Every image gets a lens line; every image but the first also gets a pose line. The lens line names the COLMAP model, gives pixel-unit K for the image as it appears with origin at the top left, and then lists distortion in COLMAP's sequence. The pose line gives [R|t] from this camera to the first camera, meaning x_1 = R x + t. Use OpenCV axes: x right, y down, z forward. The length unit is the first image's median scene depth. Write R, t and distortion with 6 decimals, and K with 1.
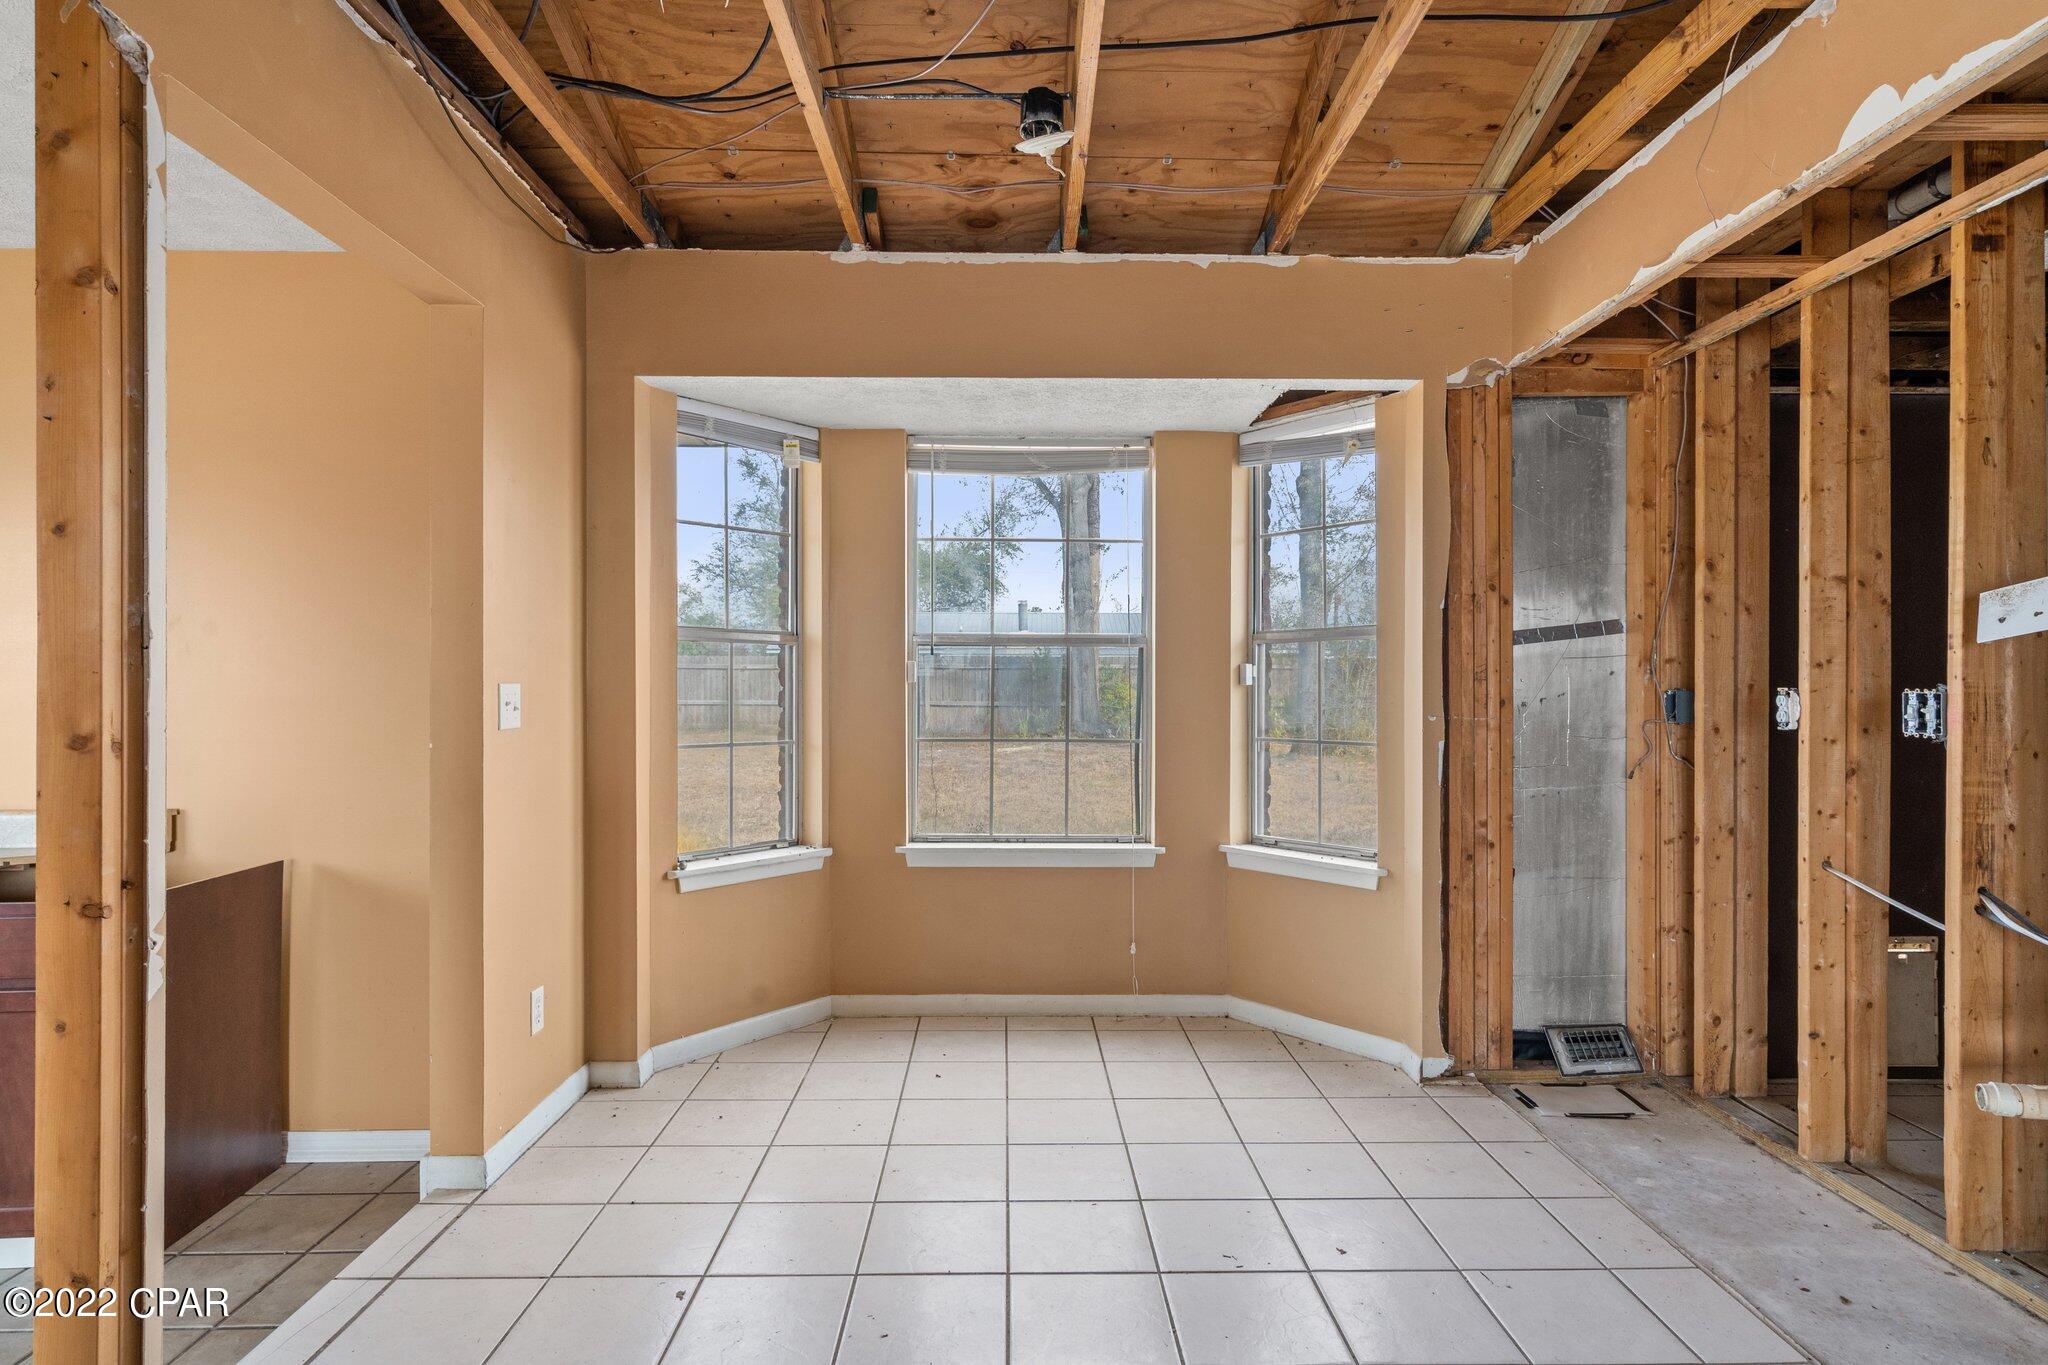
lens RADIAL K [[1078.4, 0, 1015.3], [0, 1078.4, 685.7], [0, 0, 1]] dist [0.005290, 0.002224]
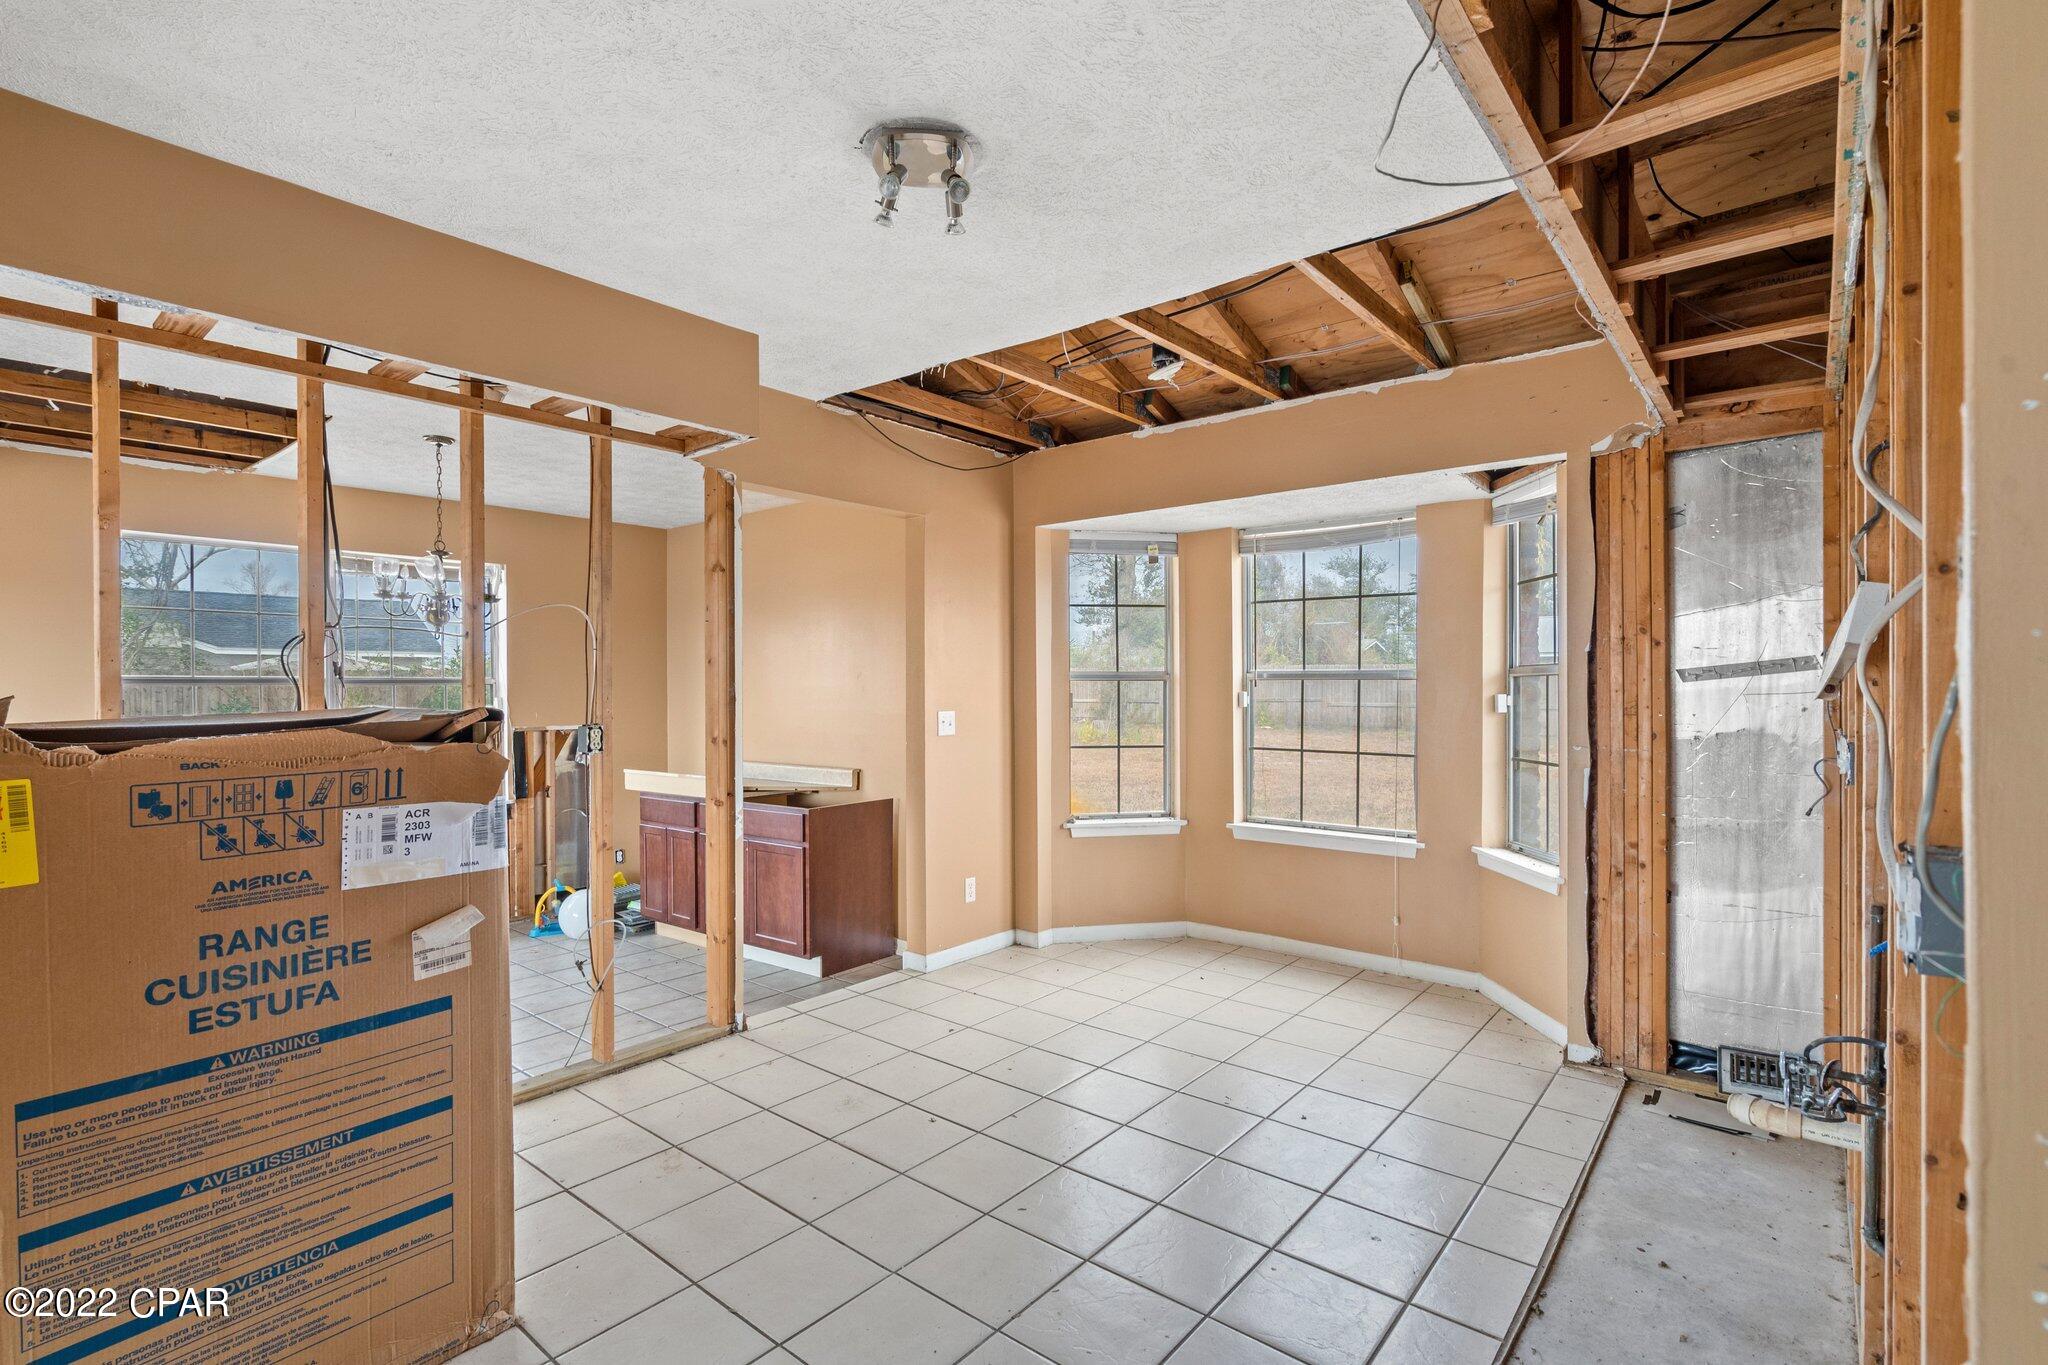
lens RADIAL K [[950.6, 0, 1029.3], [0, 950.6, 688.4], [0, 0, 1]] dist [-0.002794, 0.000553]
pose [[0.763191, -0.002198, -0.646169, 0.588706], [0.003658, 0.999993, 0.000919, -0.035493], [0.646163, -0.003065, 0.763194, -0.138295]]
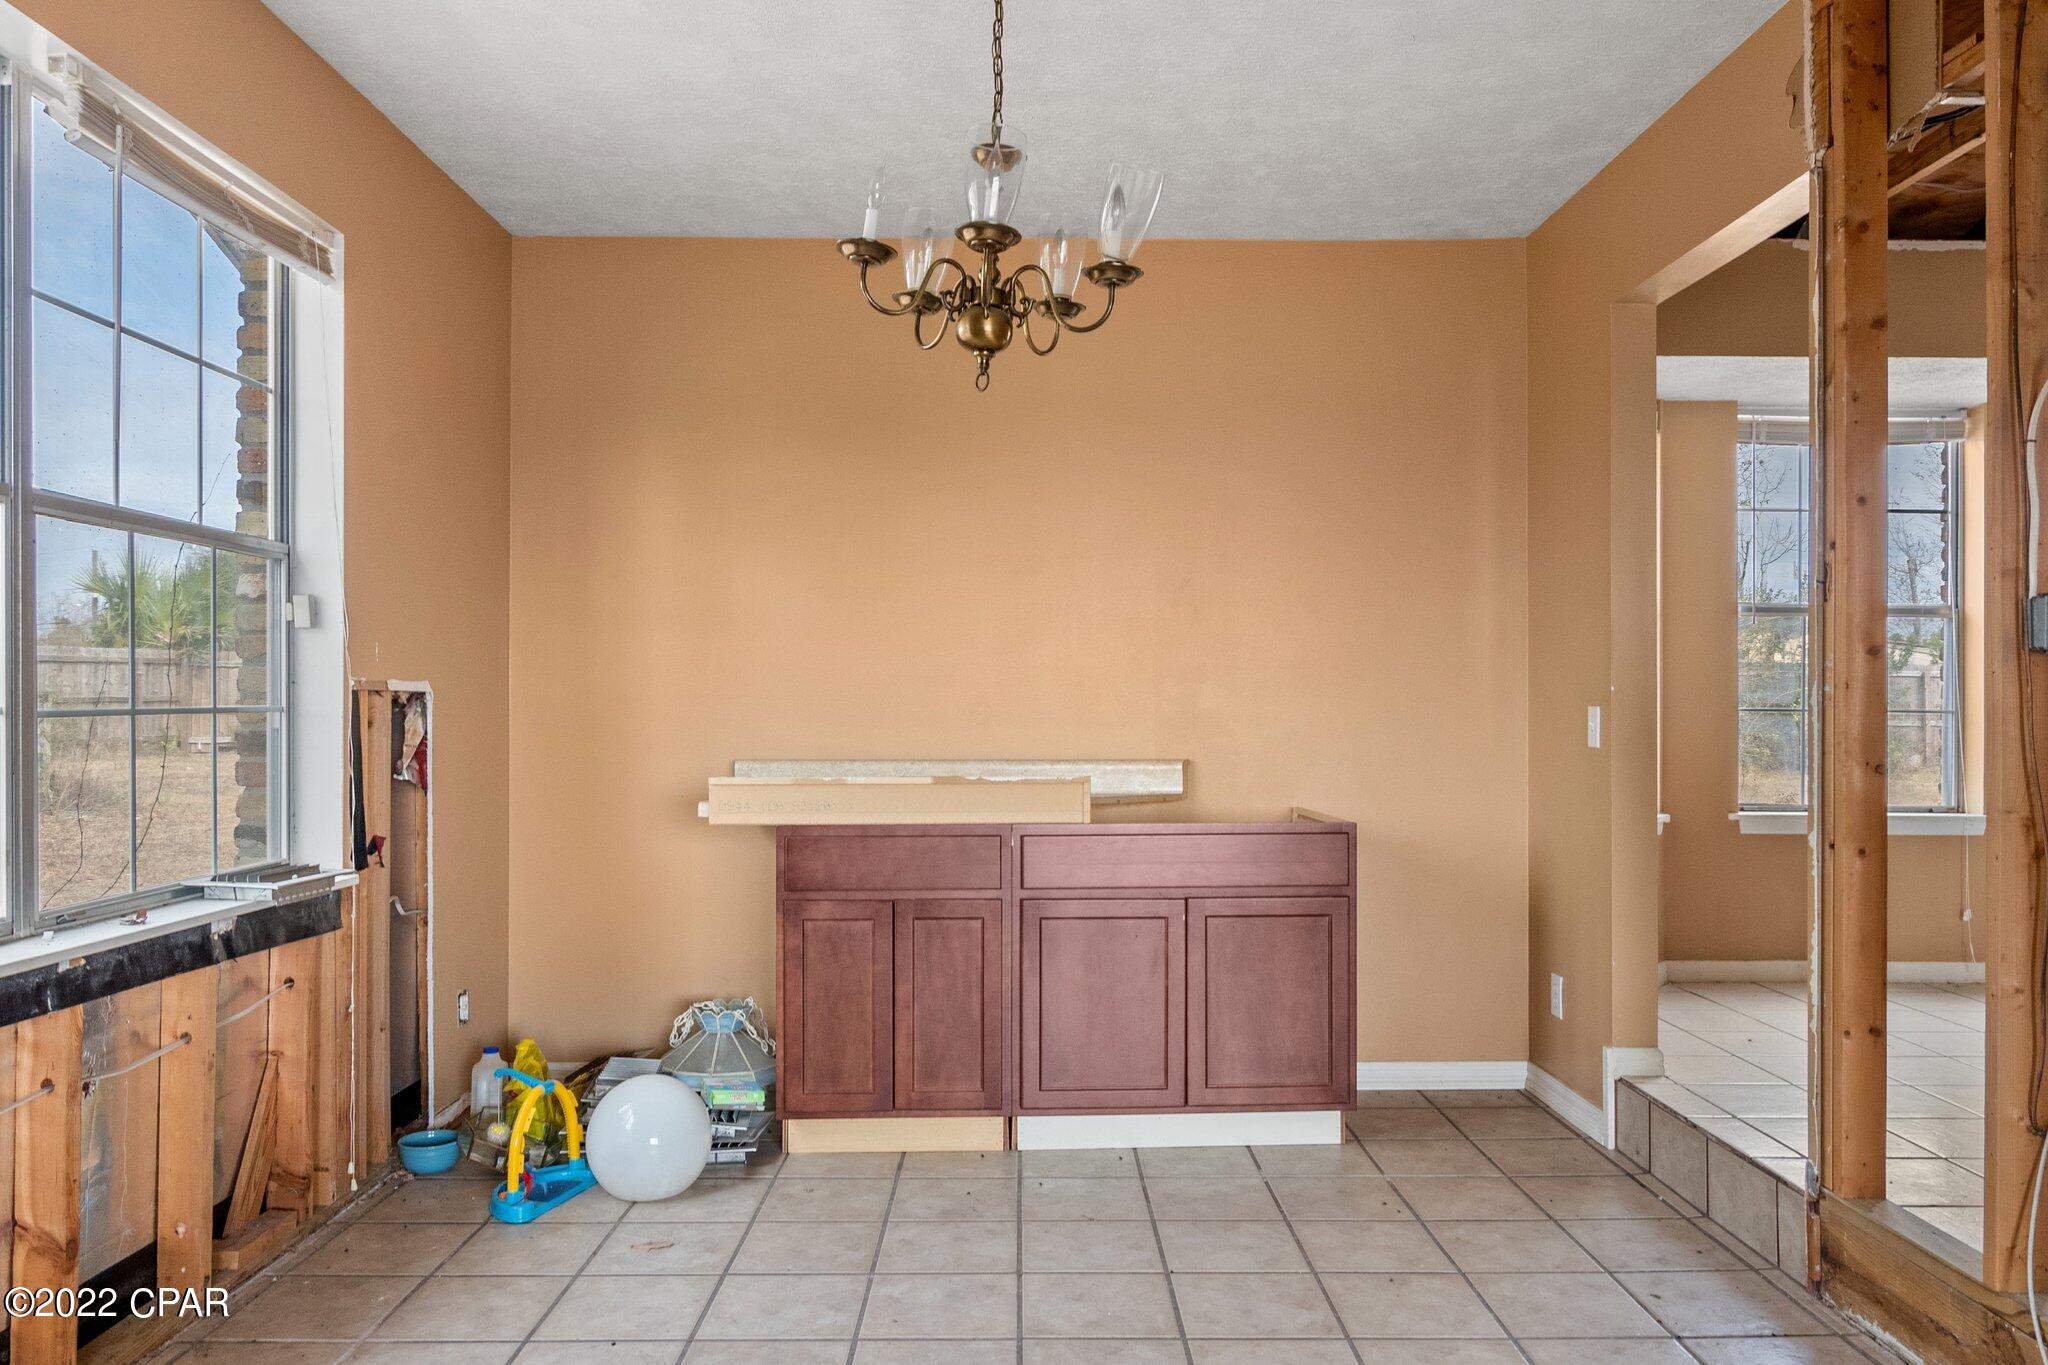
lens RADIAL K [[1426.5, 0, 1022.5], [0, 1426.5, 698.2], [0, 0, 1]] dist [-0.003008, -0.000640]
pose [[0.999986, 0.001606, -0.005109, -0.906939], [-0.001635, 0.999983, -0.005569, 0.058555], [0.005100, 0.005577, 0.999971, -0.399613]]
